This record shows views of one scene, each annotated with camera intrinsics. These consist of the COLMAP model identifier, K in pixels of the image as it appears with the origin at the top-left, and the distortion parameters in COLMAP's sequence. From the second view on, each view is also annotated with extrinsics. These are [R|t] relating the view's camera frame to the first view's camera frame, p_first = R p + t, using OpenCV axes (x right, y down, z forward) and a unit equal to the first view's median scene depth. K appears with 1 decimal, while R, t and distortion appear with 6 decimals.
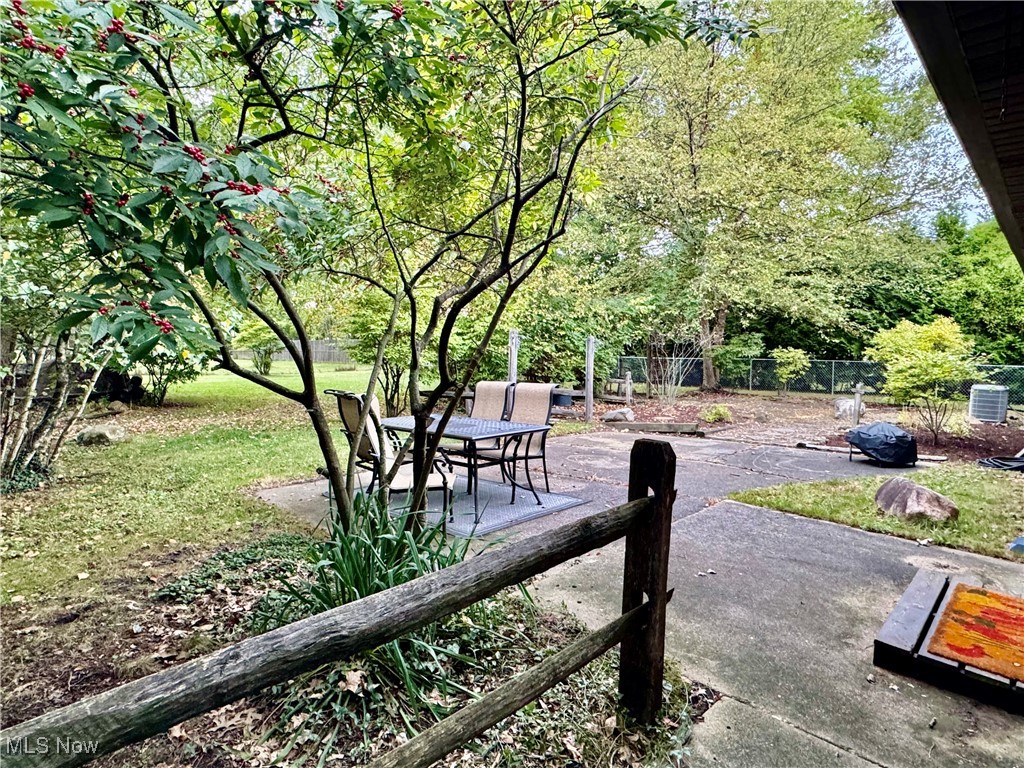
lens RADIAL K [[588.1, 0, 512.0], [0, 588.1, 384.0], [0, 0, 1]] dist [-0.004401, -0.000560]
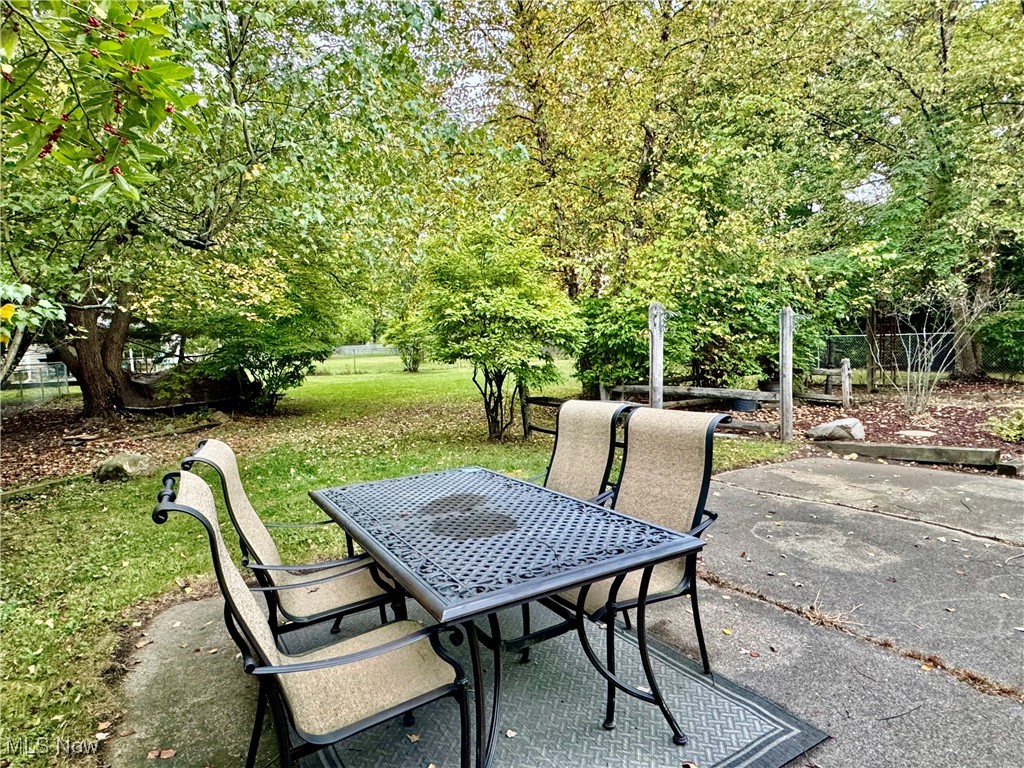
lens RADIAL K [[588.1, 0, 512.0], [0, 588.1, 384.0], [0, 0, 1]] dist [-0.004401, -0.000560]
pose [[0.957847, -0.023916, -0.286282, 0.024498], [0.030028, 0.999405, 0.016978, -0.015403], [0.285706, -0.024859, 0.957995, 0.259536]]
